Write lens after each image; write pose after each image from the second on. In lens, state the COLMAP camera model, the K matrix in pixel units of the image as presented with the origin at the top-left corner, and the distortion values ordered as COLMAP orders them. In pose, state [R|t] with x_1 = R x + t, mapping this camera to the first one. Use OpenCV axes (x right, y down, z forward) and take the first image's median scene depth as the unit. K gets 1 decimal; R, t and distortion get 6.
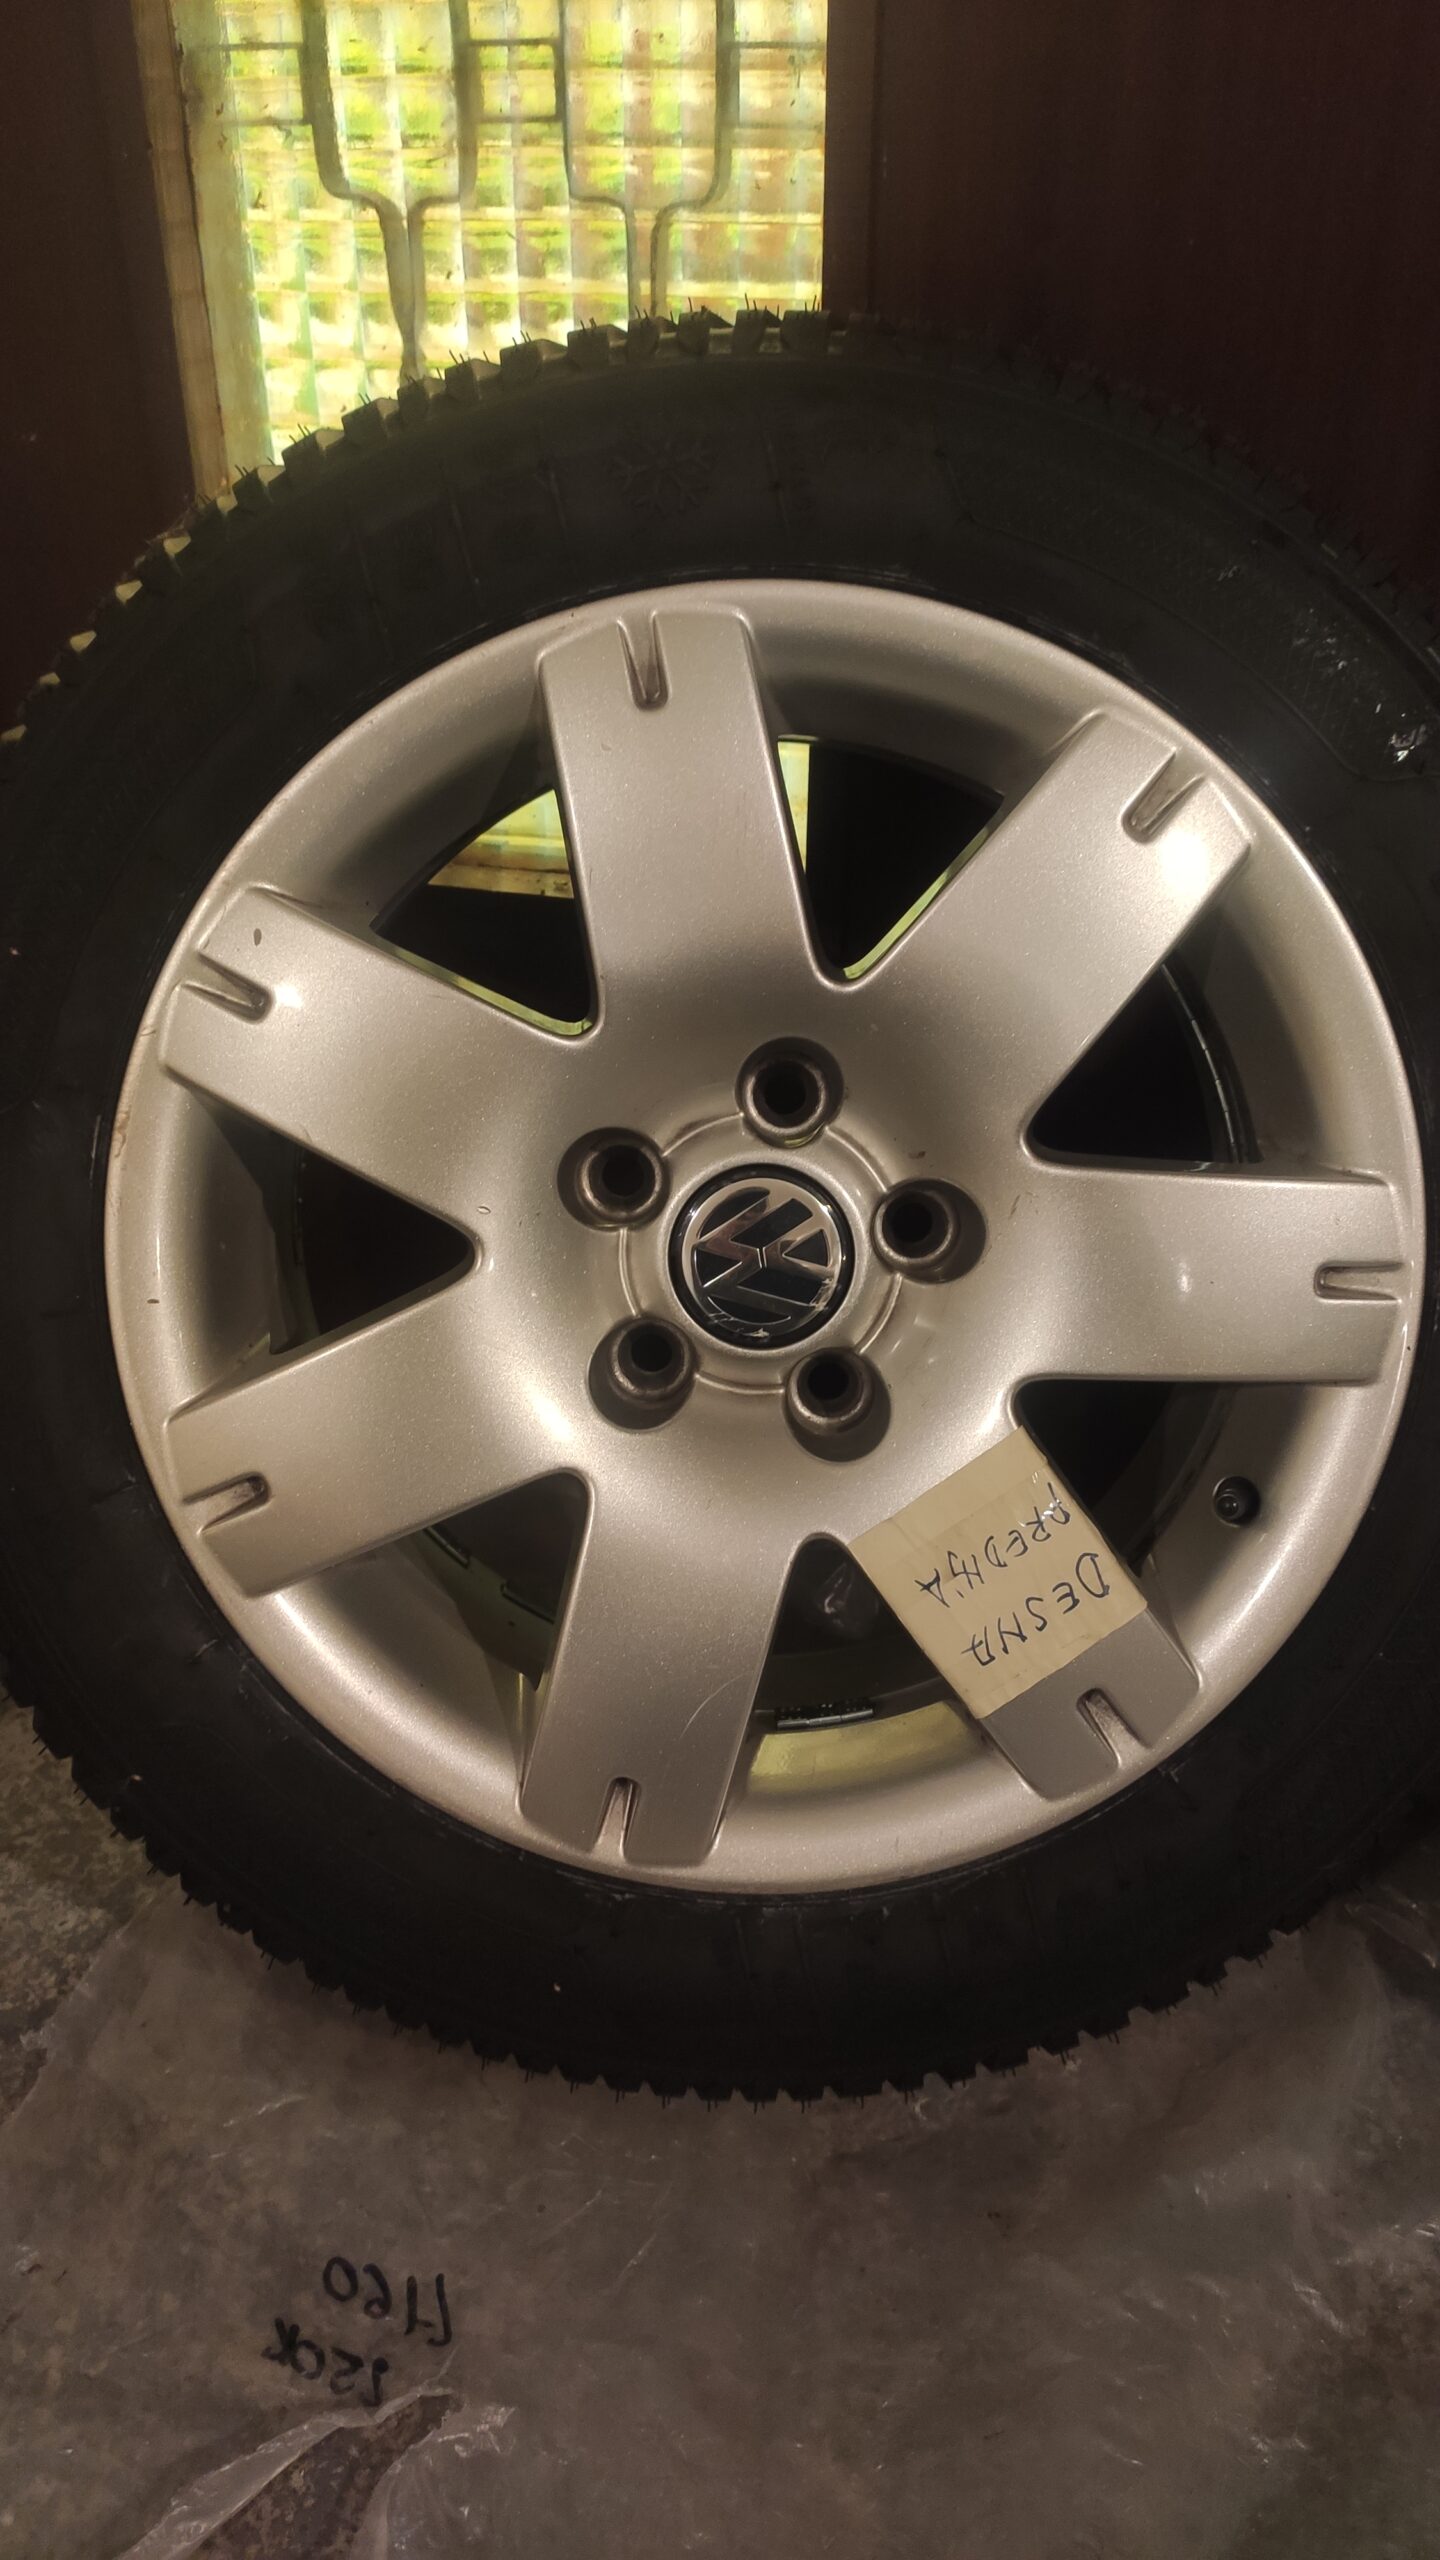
lens RADIAL K [[1944.2, 0, 726.9], [0, 1944.2, 1263.6], [0, 0, 1]] dist [0.056519, -0.083130]
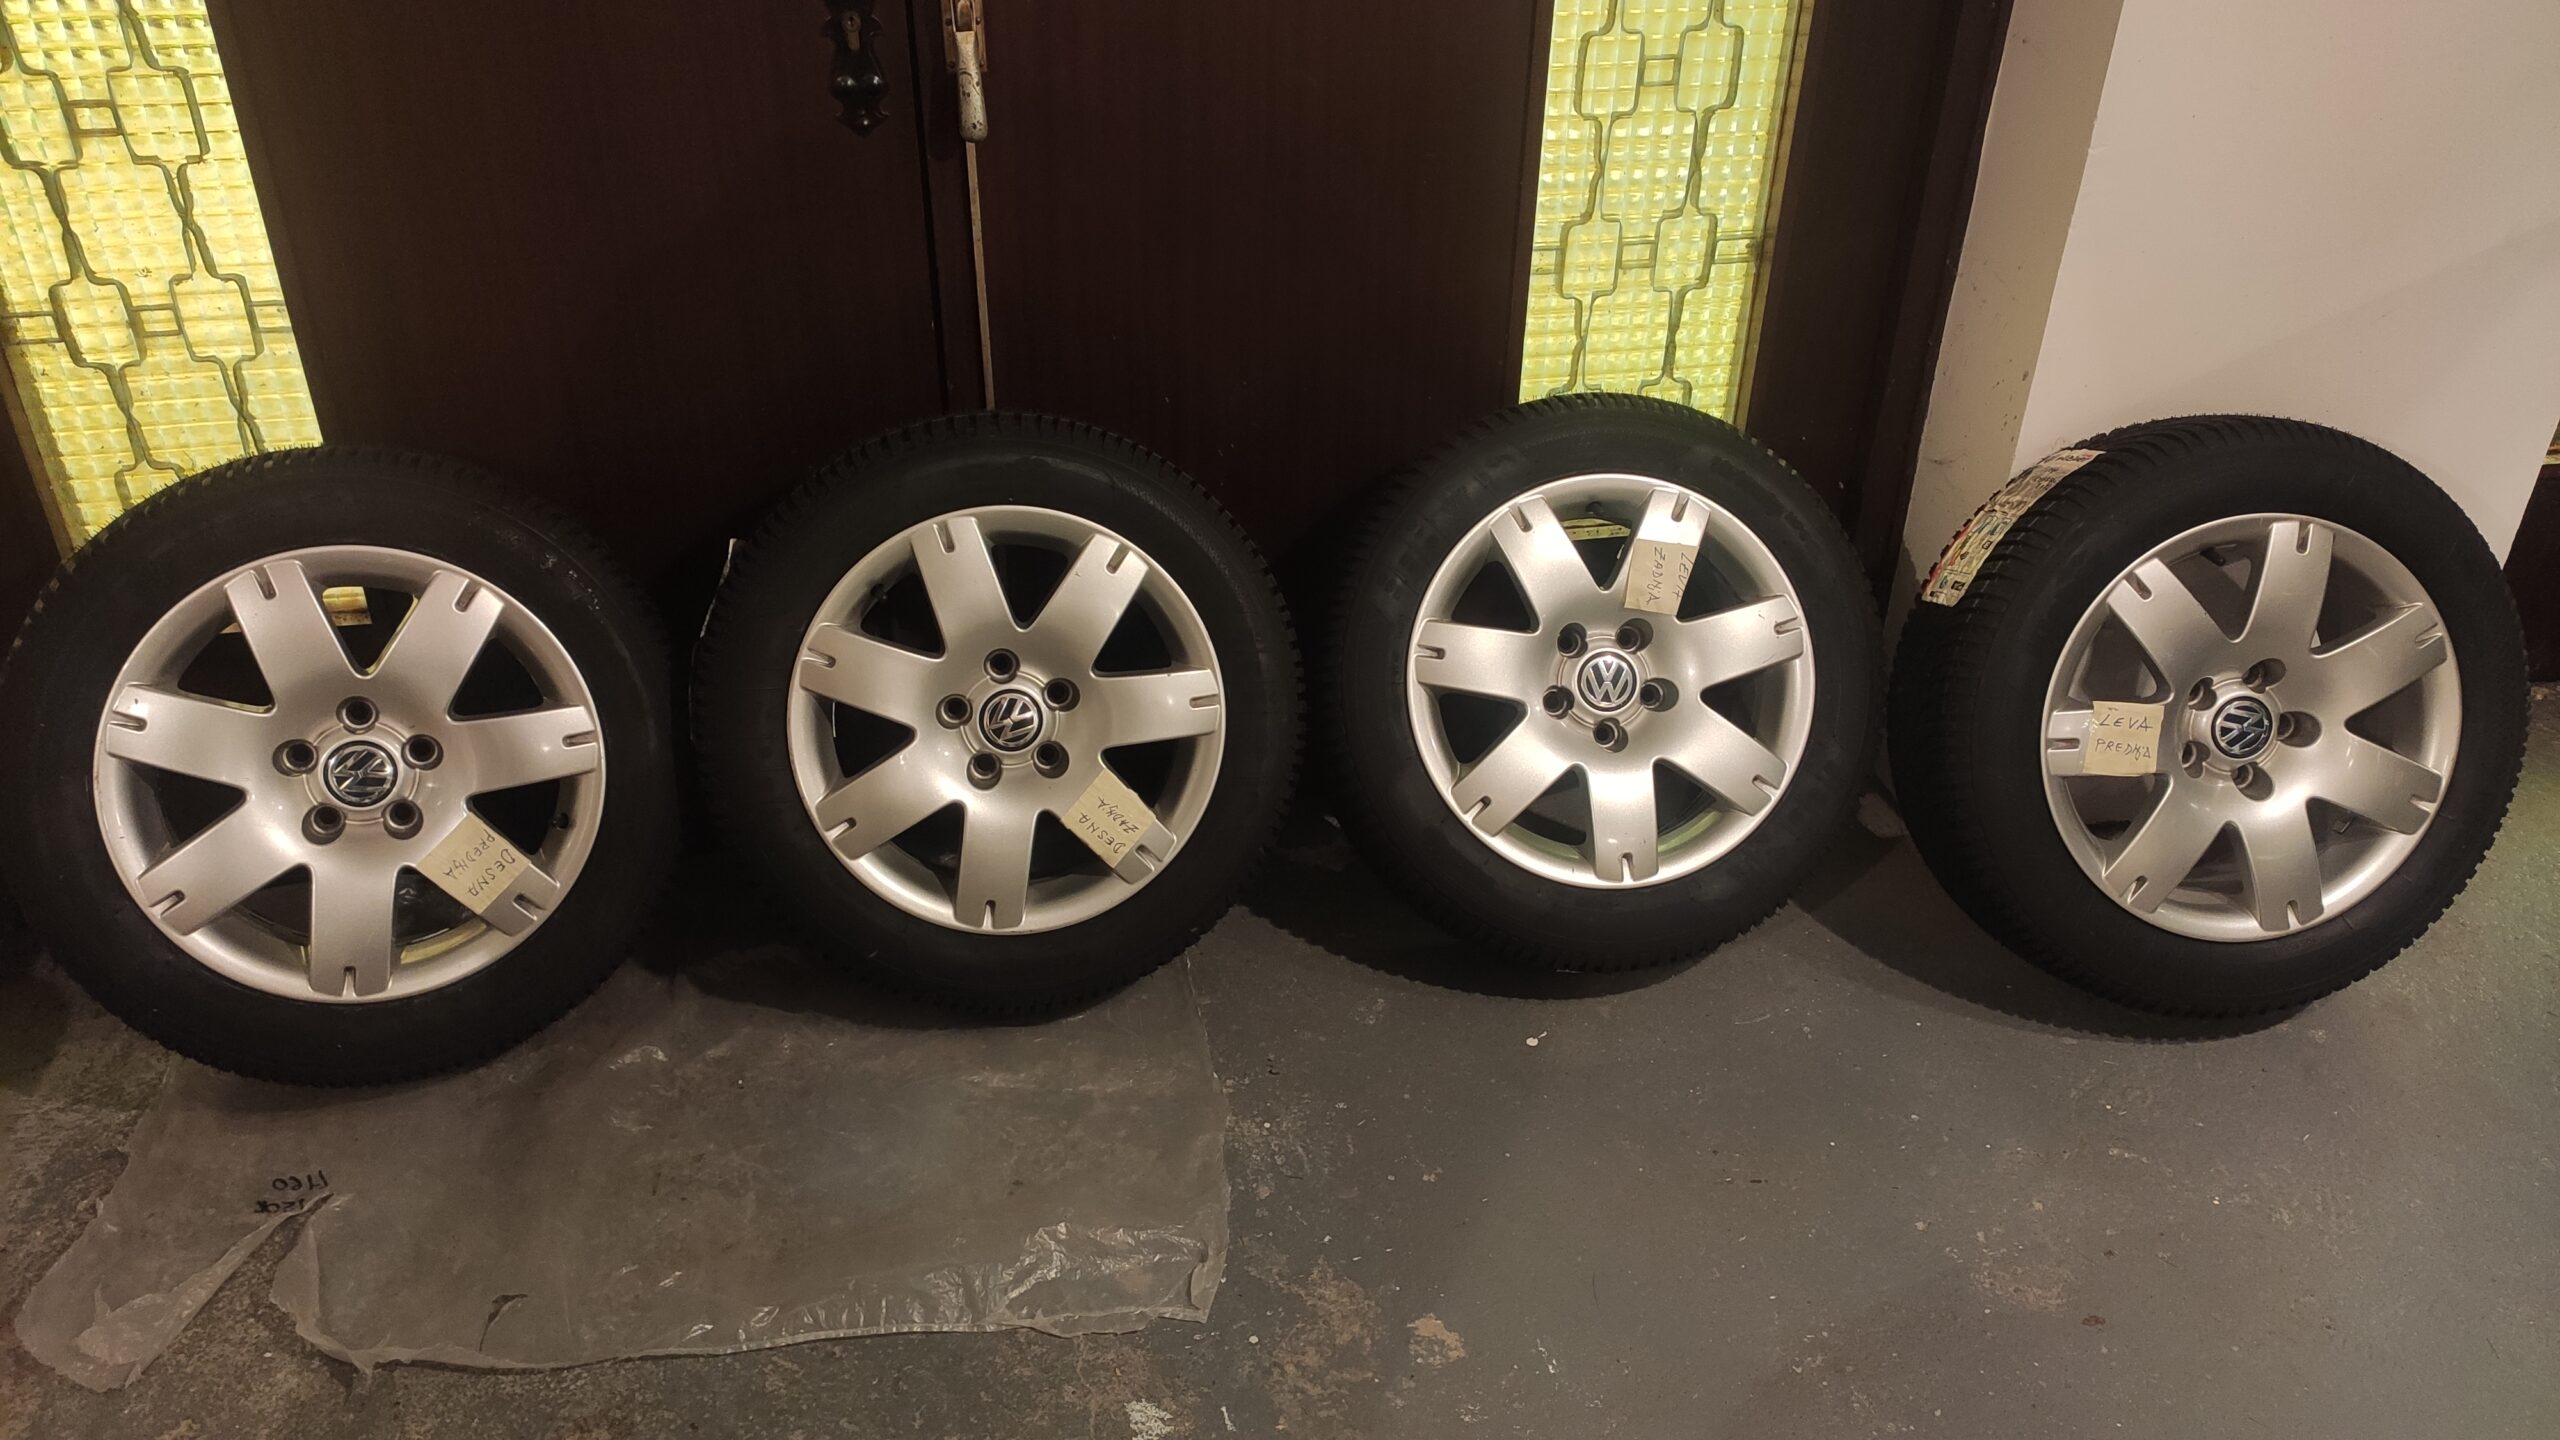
lens RADIAL K [[1944.2, 0, 1285.6], [0, 1944.2, 713.2], [0, 0, 1]] dist [0.056519, -0.083130]
pose [[0.916138, -0.205022, 0.344466, 0.280270], [0.197878, 0.978615, 0.056184, 0.016099], [-0.348619, 0.016690, 0.937116, -2.083444]]
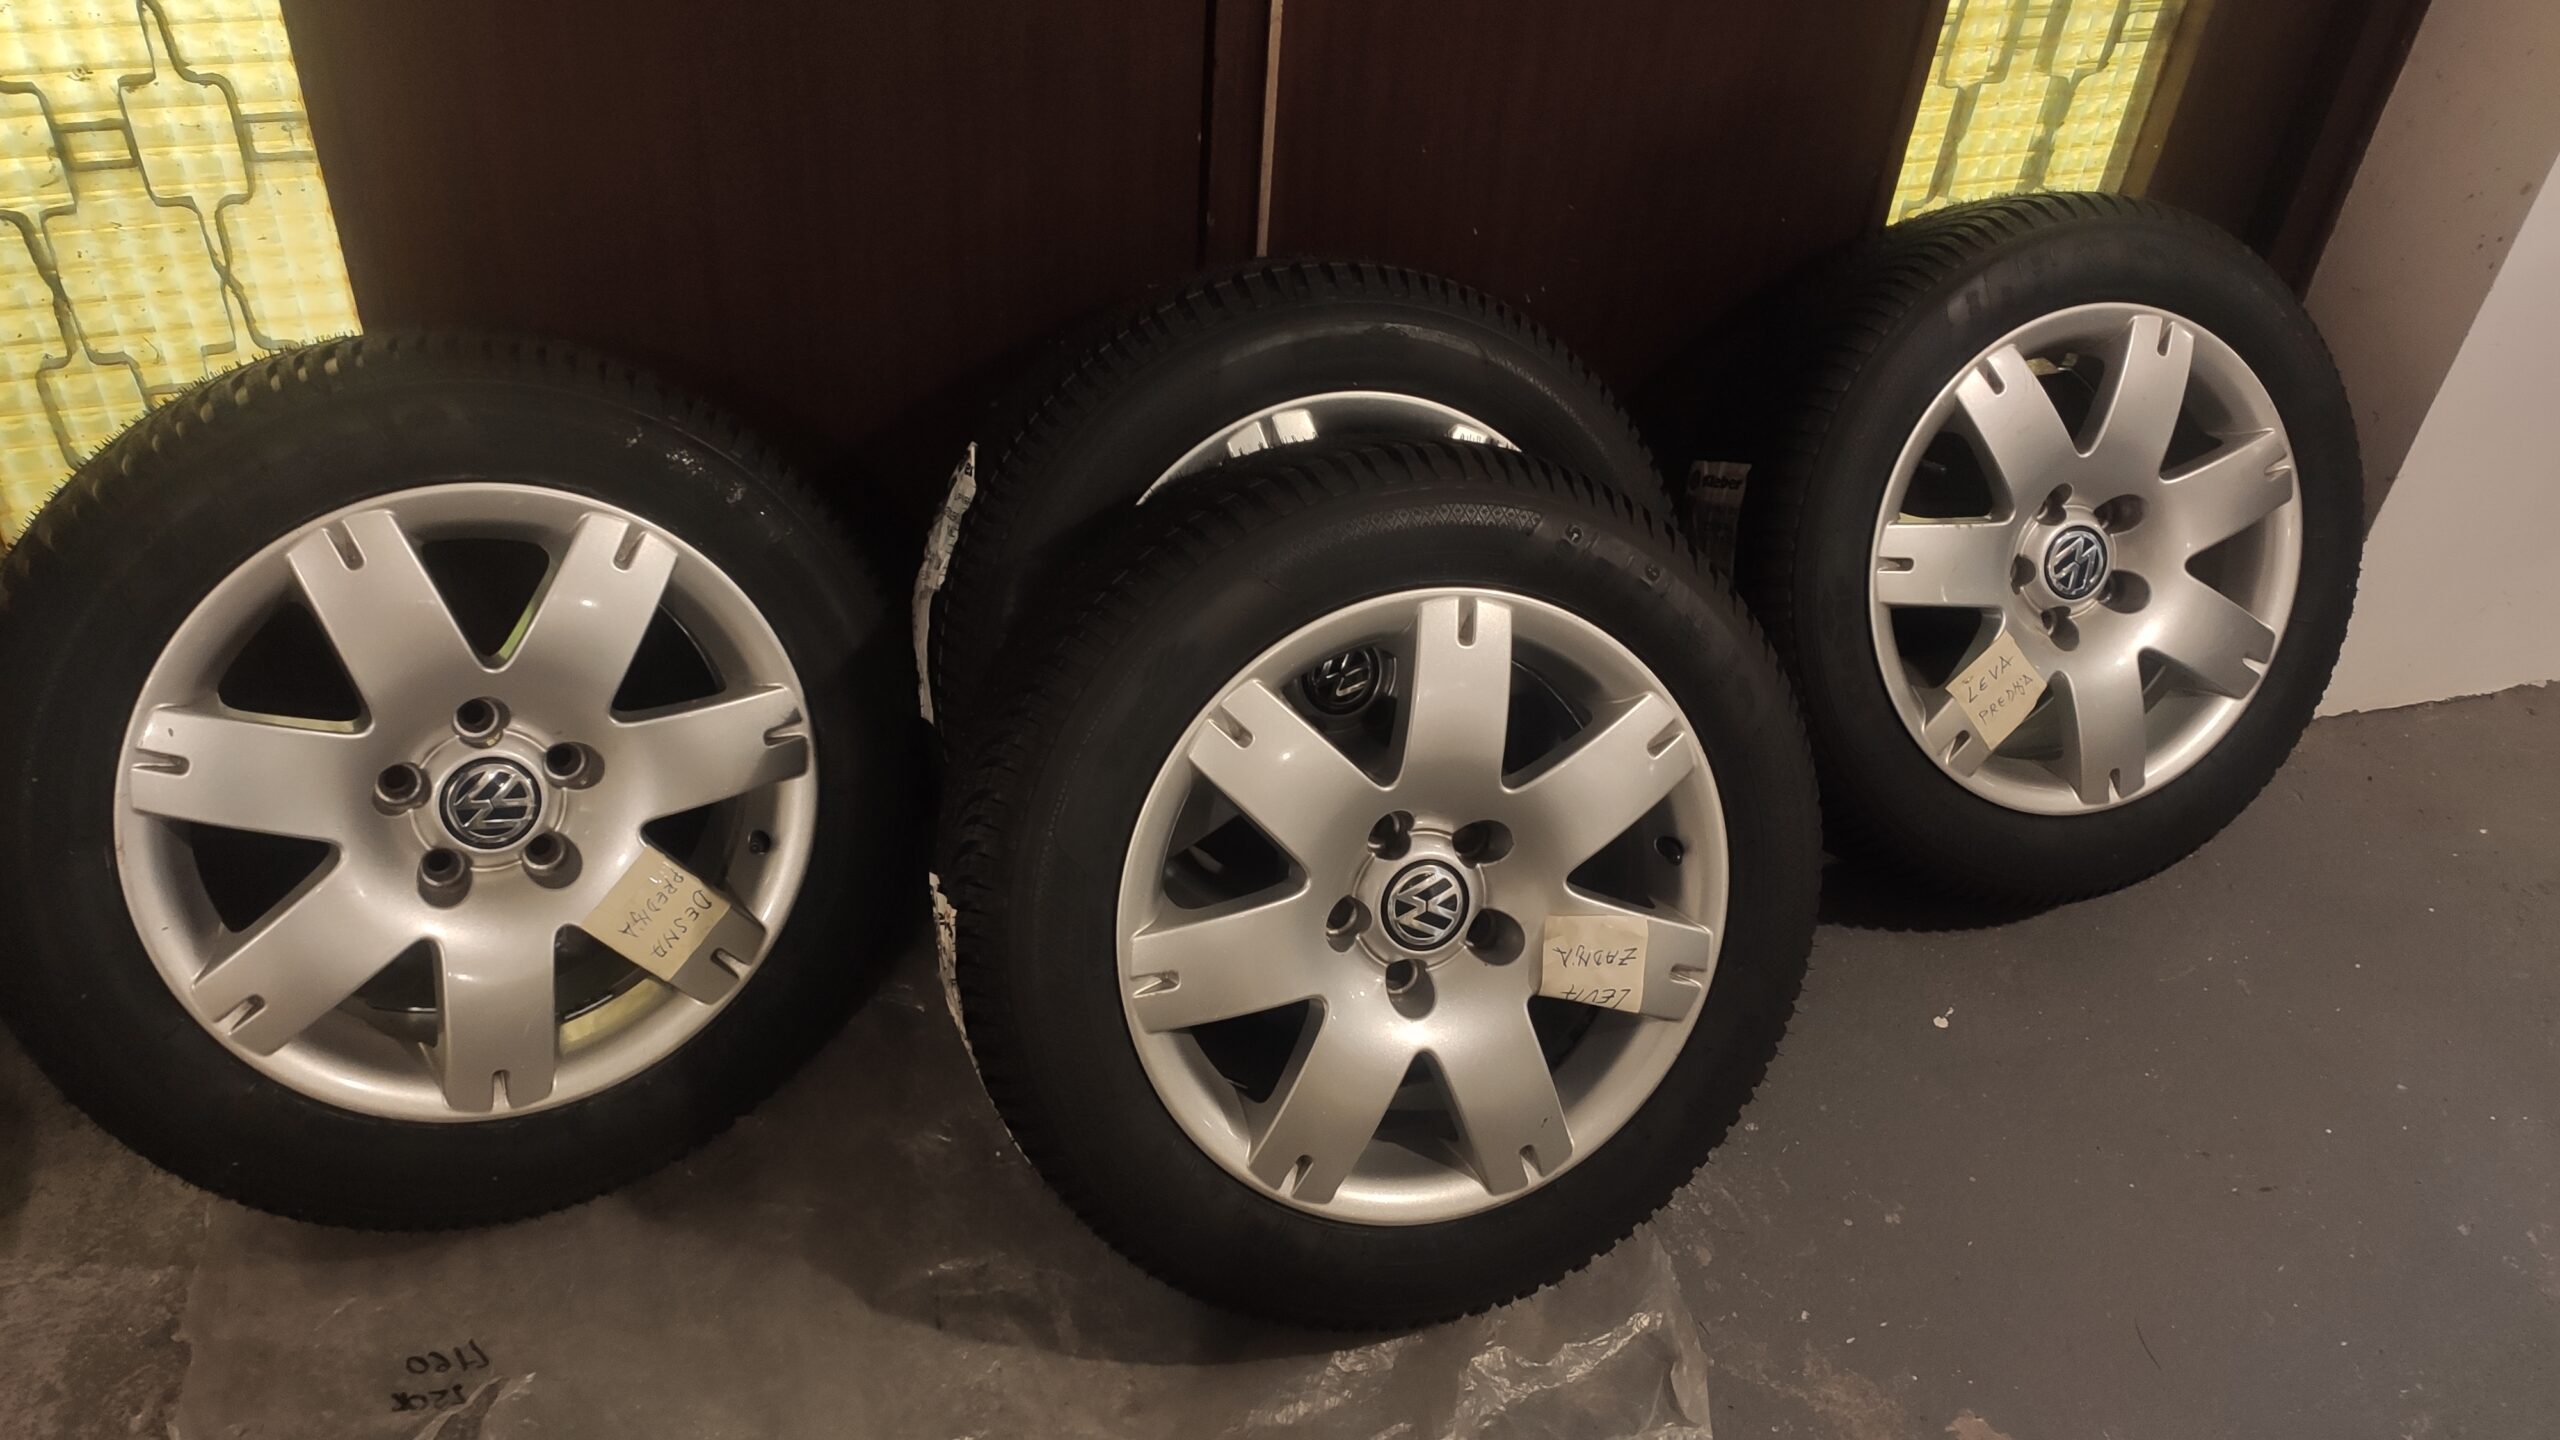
lens RADIAL K [[1944.2, 0, 1283.1], [0, 1944.2, 715.8], [0, 0, 1]] dist [0.056519, -0.083130]
pose [[0.851434, -0.287980, 0.438324, -0.142446], [0.220010, 0.954789, 0.199935, -0.306602], [-0.476084, -0.073796, 0.876298, -1.109086]]
